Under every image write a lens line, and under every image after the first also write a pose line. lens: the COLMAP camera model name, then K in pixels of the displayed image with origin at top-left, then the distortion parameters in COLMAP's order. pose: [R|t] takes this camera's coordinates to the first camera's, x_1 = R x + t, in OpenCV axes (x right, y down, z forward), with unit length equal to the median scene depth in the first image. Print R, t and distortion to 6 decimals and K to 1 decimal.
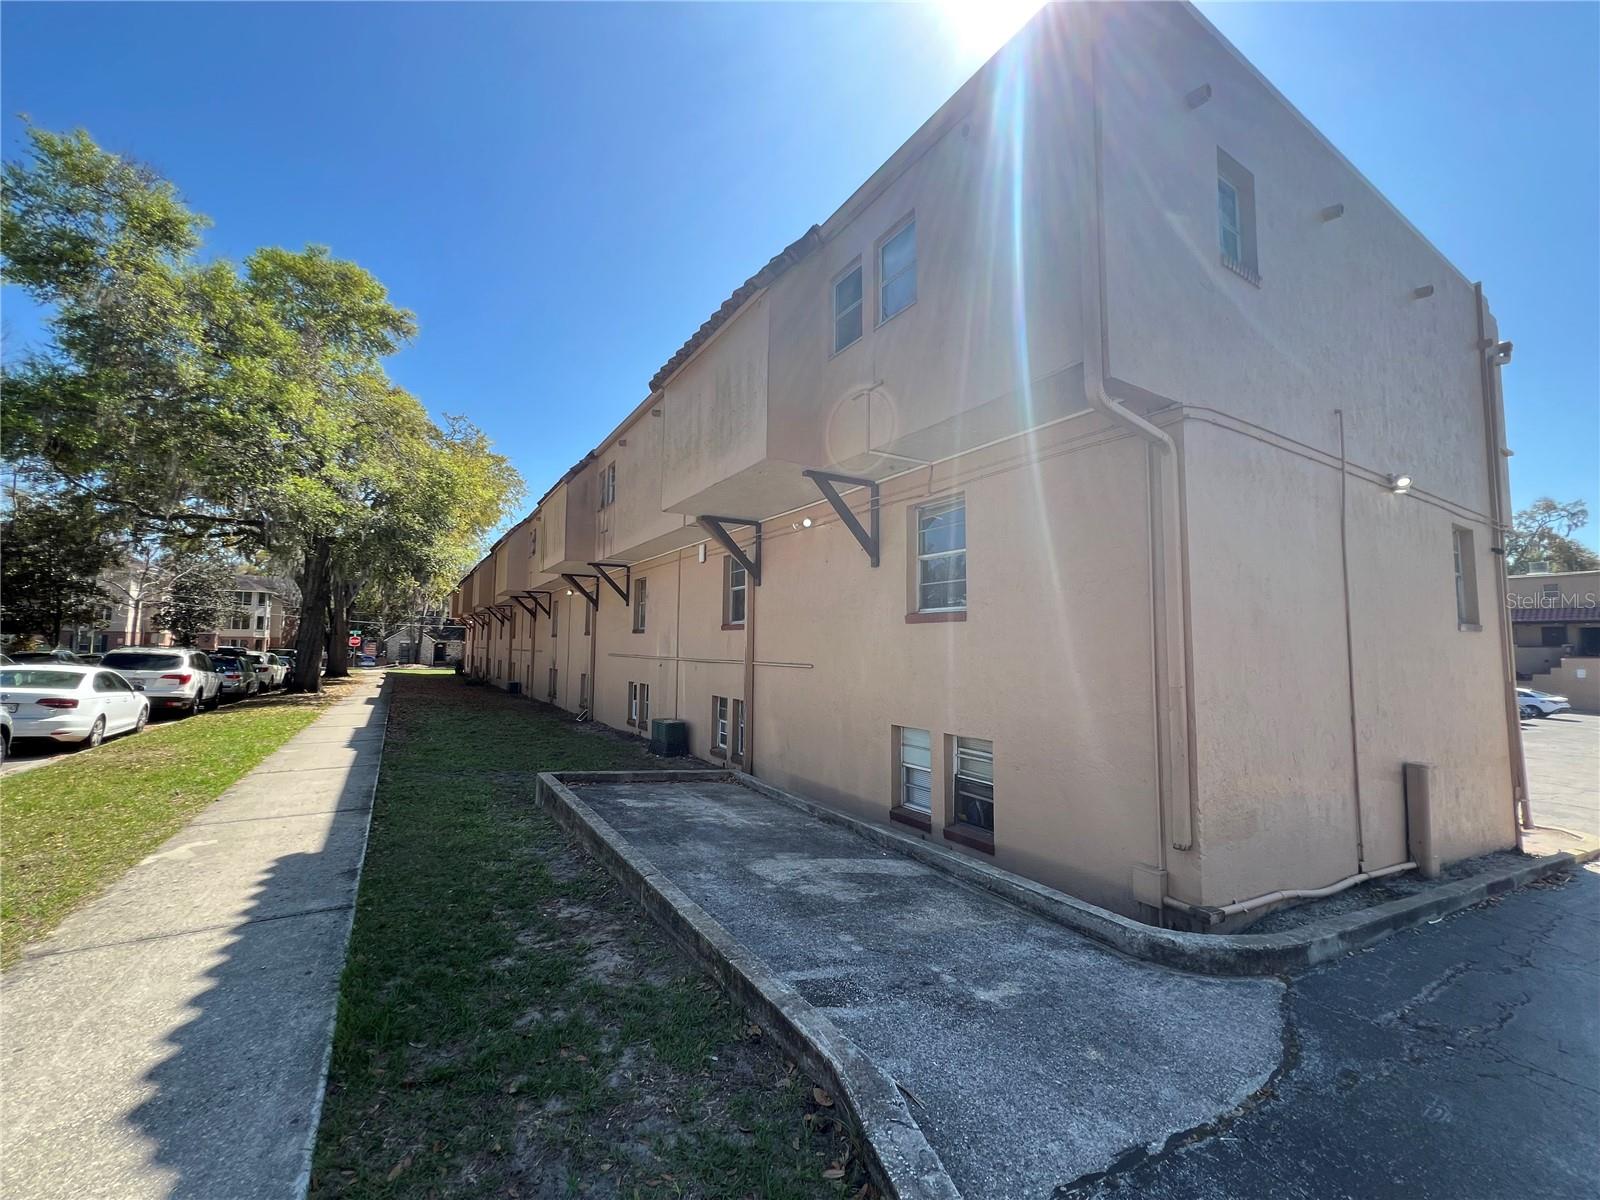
lens RADIAL K [[646.8, 0, 800.4], [0, 646.8, 594.3], [0, 0, 1]] dist [-0.000339, -0.000301]
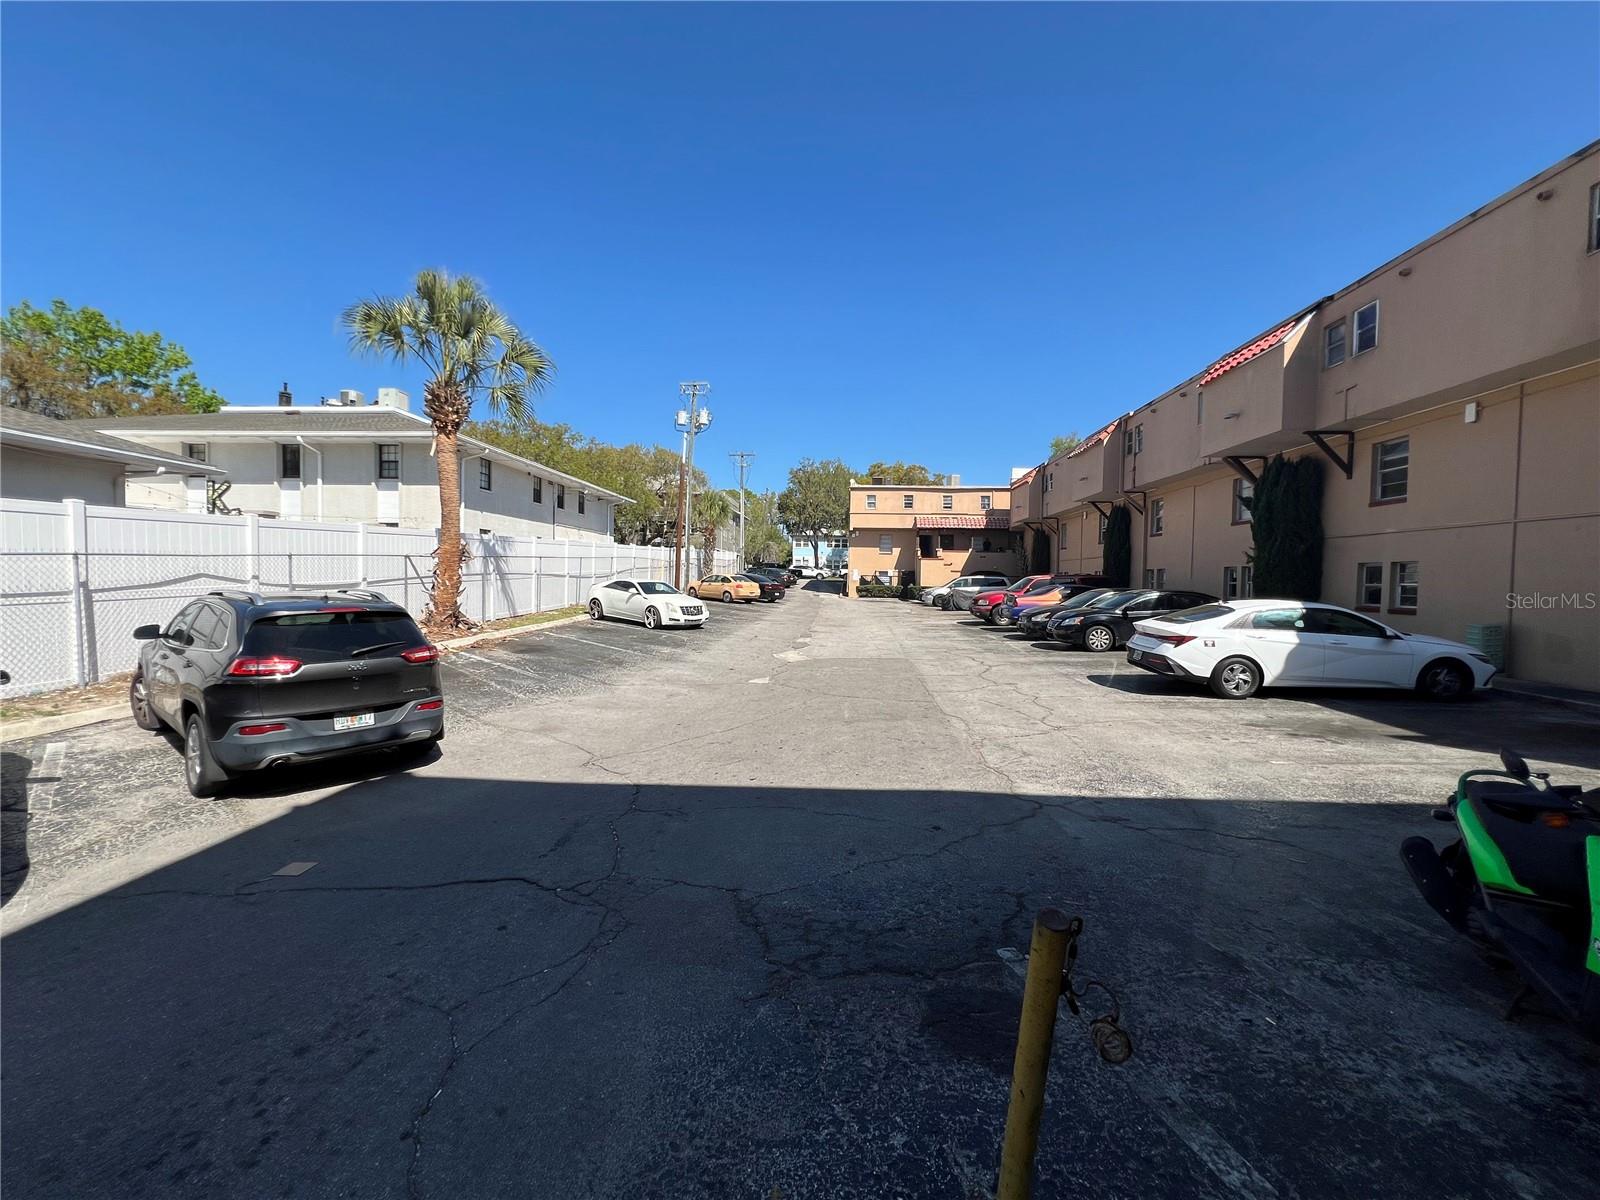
lens RADIAL K [[646.8, 0, 802.6], [0, 646.8, 602.4], [0, 0, 1]] dist [-0.000339, -0.000301]
pose [[0.826192, 0.013375, -0.563230, -0.141362], [0.055981, 0.992822, 0.105694, 0.028781], [0.560601, -0.118854, 0.819512, -1.531876]]
